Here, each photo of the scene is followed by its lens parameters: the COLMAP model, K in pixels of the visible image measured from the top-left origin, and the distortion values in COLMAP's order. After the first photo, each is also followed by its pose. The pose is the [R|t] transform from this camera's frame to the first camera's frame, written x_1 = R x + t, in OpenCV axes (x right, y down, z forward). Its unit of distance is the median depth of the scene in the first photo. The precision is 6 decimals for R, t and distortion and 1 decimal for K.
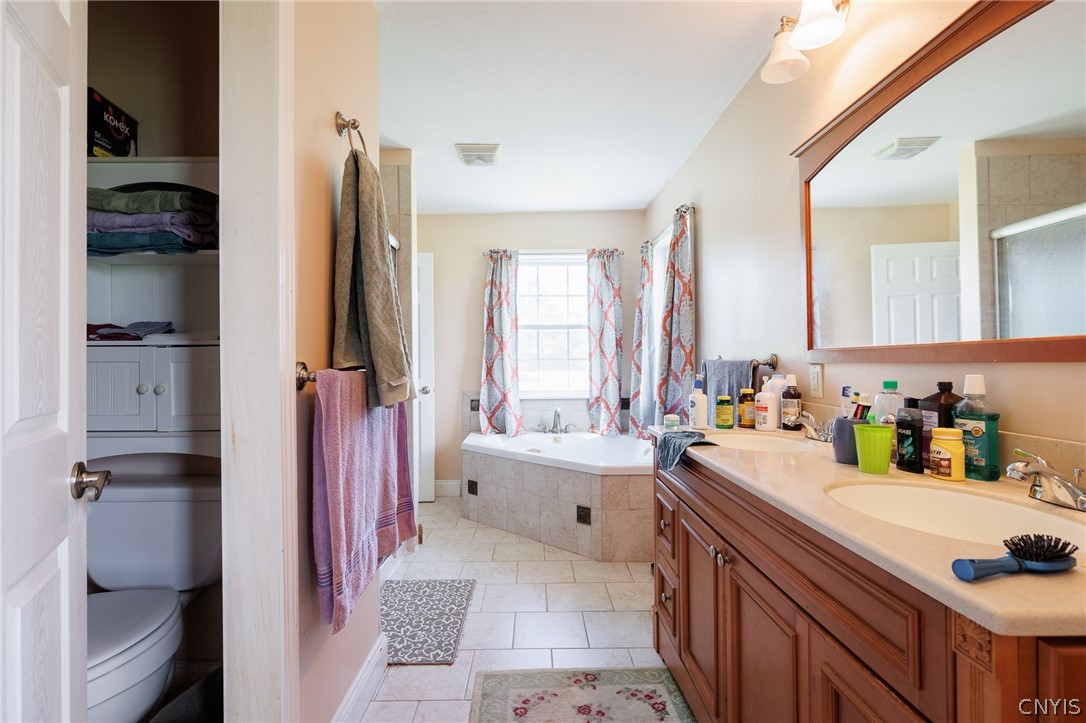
lens RADIAL K [[529.7, 0, 544.1], [0, 529.7, 365.7], [0, 0, 1]] dist [-0.000678, -0.000166]
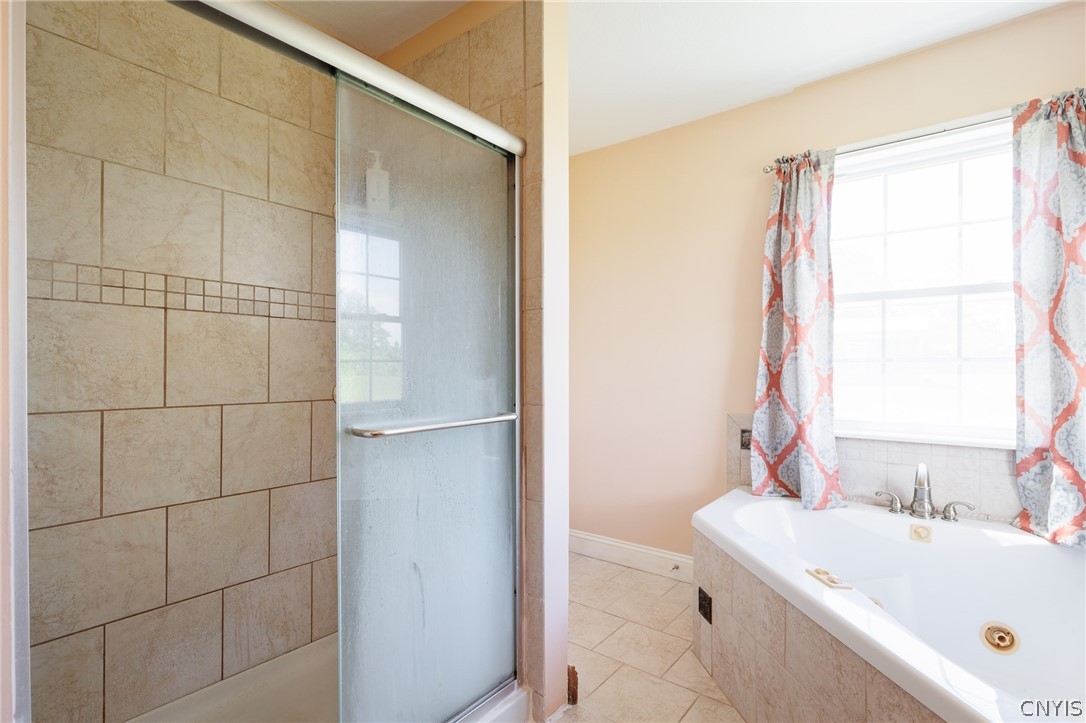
lens RADIAL K [[529.7, 0, 544.1], [0, 529.7, 365.7], [0, 0, 1]] dist [-0.000678, -0.000166]
pose [[0.776069, 0.010669, -0.630557, 0.058887], [-0.008728, 0.999943, 0.006178, -0.006592], [0.630587, 0.000709, 0.776118, 0.424077]]
